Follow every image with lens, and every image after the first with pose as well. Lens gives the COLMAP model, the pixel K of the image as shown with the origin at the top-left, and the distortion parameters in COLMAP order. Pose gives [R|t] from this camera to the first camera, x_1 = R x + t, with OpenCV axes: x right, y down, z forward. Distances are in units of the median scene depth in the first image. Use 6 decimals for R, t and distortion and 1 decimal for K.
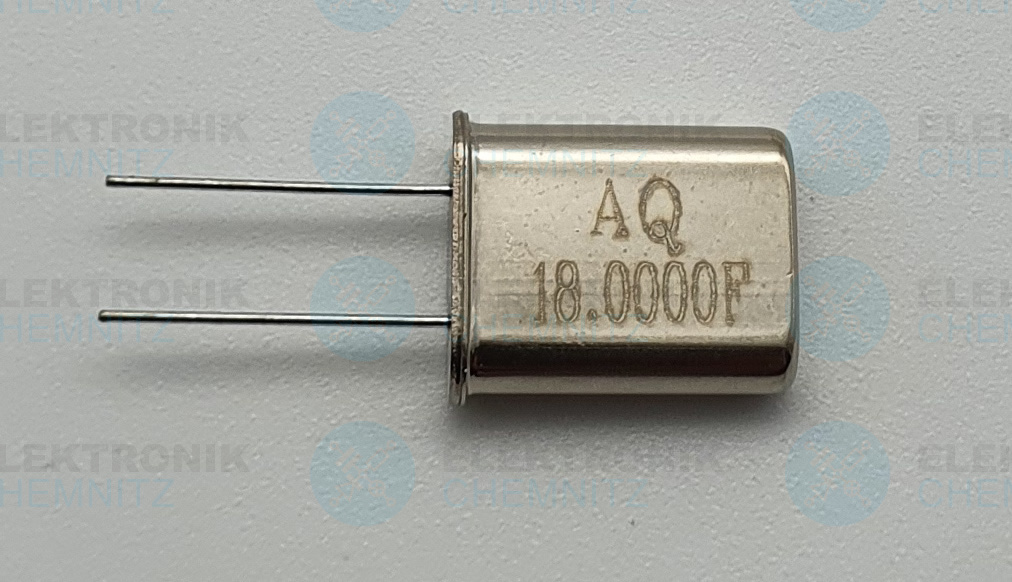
lens RADIAL K [[740.1, 0, 504.5], [0, 740.1, 291.2], [0, 0, 1]] dist [0.006590, -0.008081]
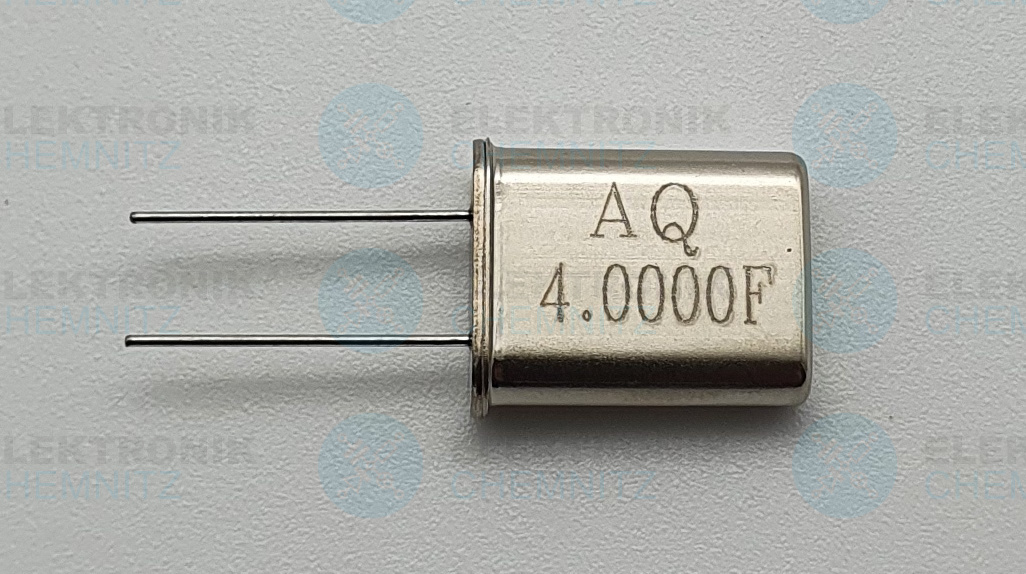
lens RADIAL K [[736.8, 0, 512.5], [0, 736.8, 279.6], [0, 0, 1]] dist [-0.002712, 0.009820]
pose [[0.999999, -0.000129, 0.001368, -0.098811], [0.000129, 1.000000, -0.000113, -0.311083], [-0.001368, 0.000113, 0.999999, 0.002522]]
